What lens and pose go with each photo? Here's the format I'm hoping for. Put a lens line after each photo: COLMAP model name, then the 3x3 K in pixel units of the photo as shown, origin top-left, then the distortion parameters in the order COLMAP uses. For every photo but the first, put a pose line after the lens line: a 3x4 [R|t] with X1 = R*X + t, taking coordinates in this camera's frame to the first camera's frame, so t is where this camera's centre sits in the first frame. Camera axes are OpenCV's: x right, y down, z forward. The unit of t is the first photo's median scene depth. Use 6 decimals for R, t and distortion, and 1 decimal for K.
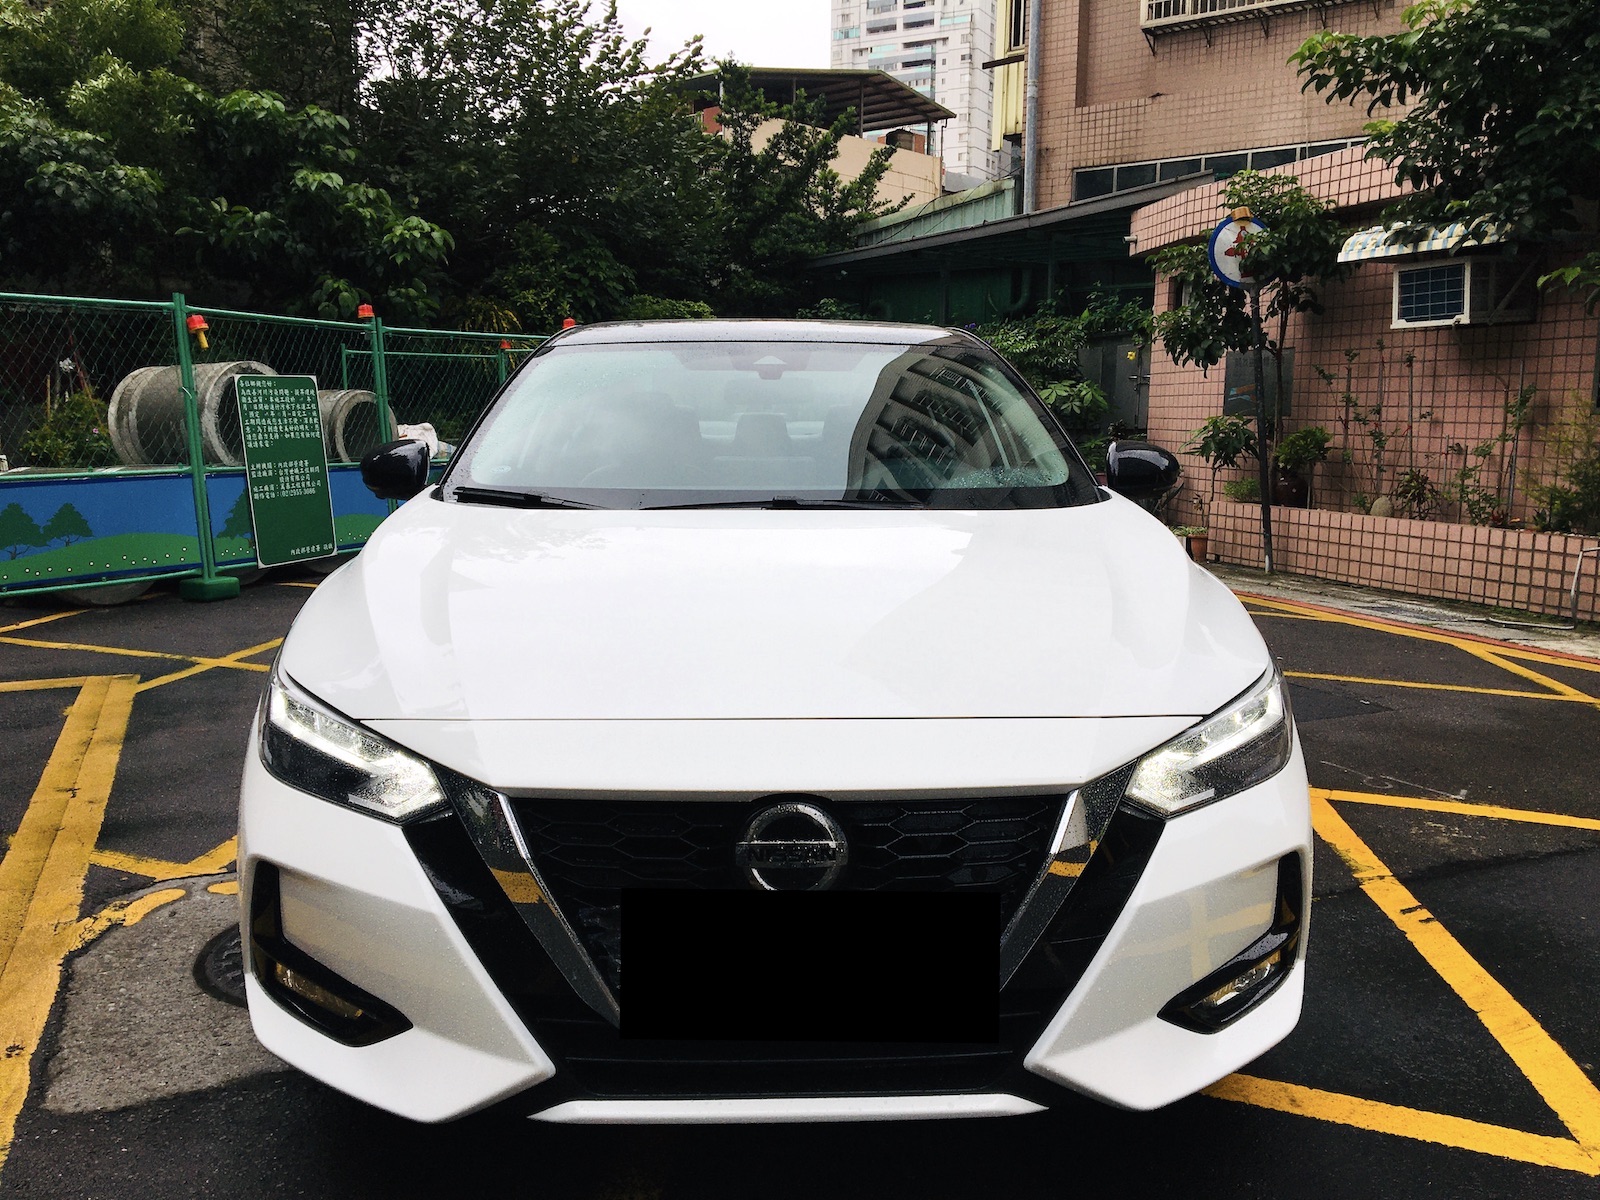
lens RADIAL K [[1348.1, 0, 800.0], [0, 1348.1, 600.0], [0, 0, 1]] dist [0.020157, -0.016408]
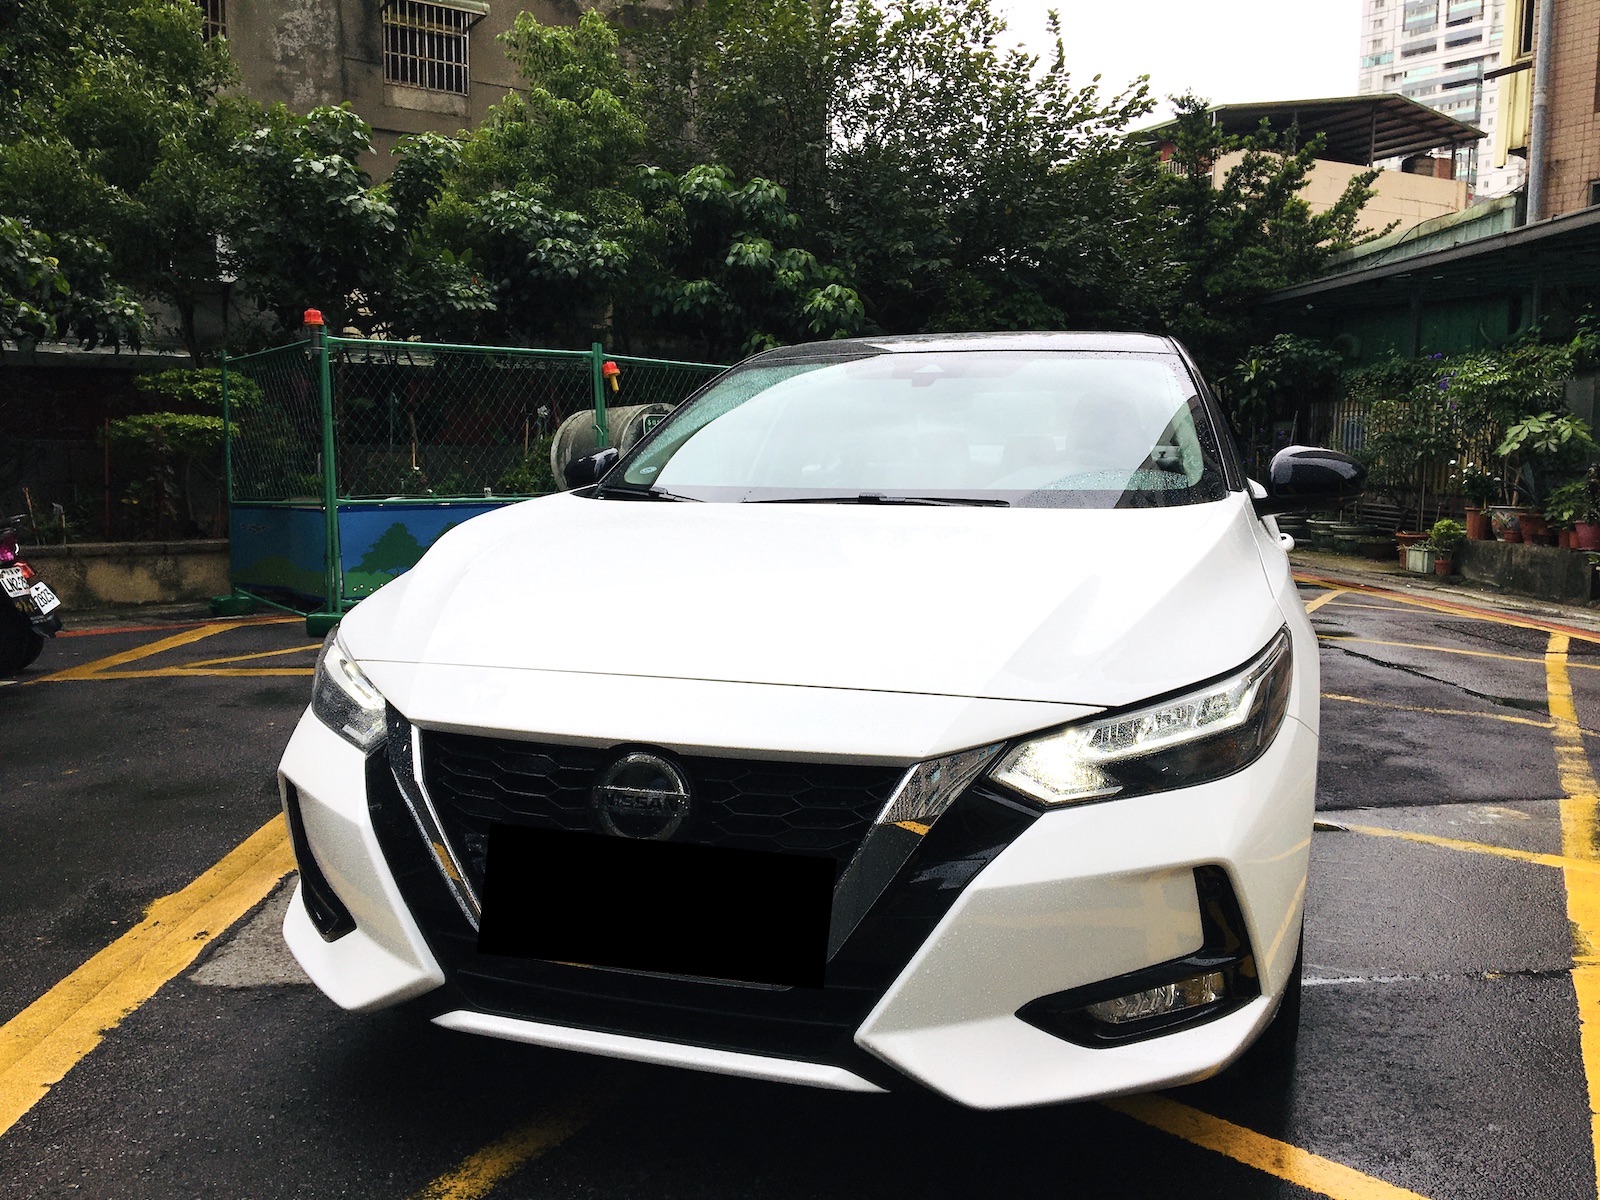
lens RADIAL K [[1336.9, 0, 800.0], [0, 1336.9, 600.0], [0, 0, 1]] dist [0.074514, -0.114535]
pose [[0.935180, 0.037053, -0.352228, 0.103932], [-0.049989, 0.998366, -0.027700, 0.011793], [0.350626, 0.043512, 0.935504, 0.011827]]
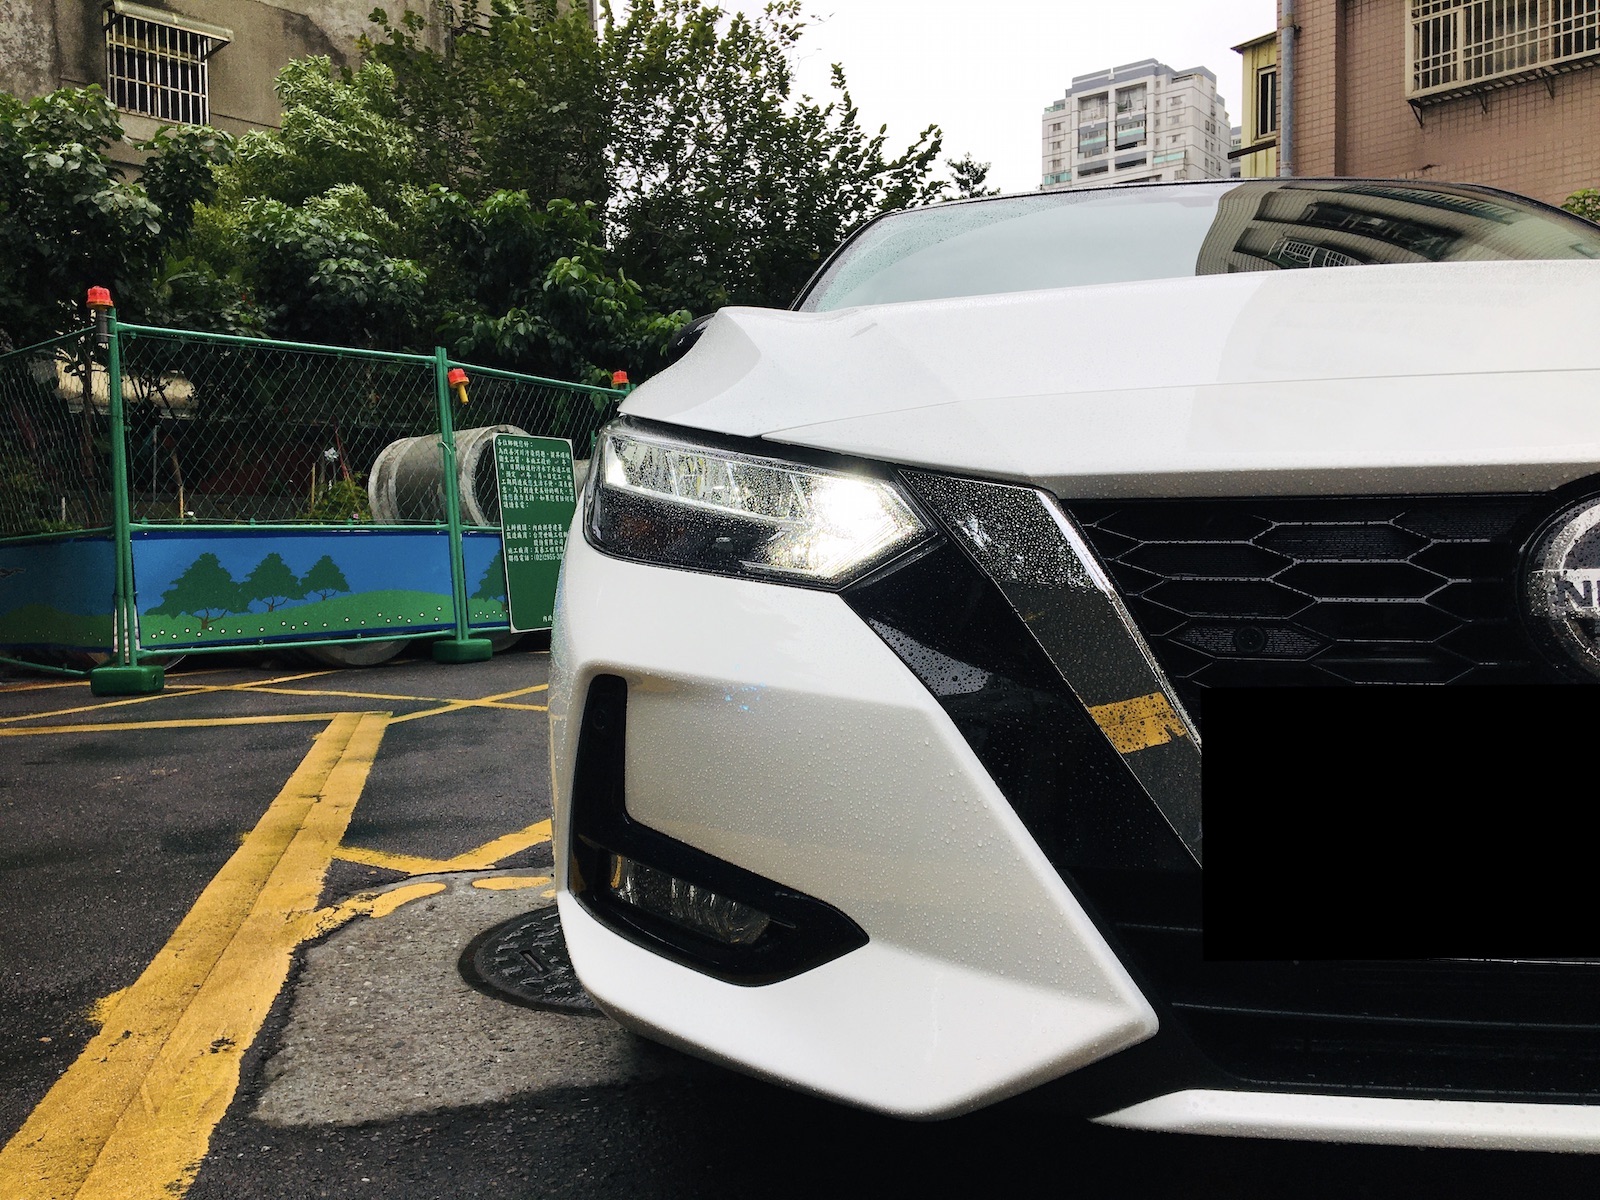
lens RADIAL K [[1346.1, 0, 800.0], [0, 1346.1, 600.0], [0, 0, 1]] dist [0.046790, -0.059227]
pose [[0.987316, -0.015522, -0.158006, -0.051140], [-0.000924, 0.994631, -0.103482, 0.053383], [0.158764, 0.102315, 0.982001, 0.100853]]
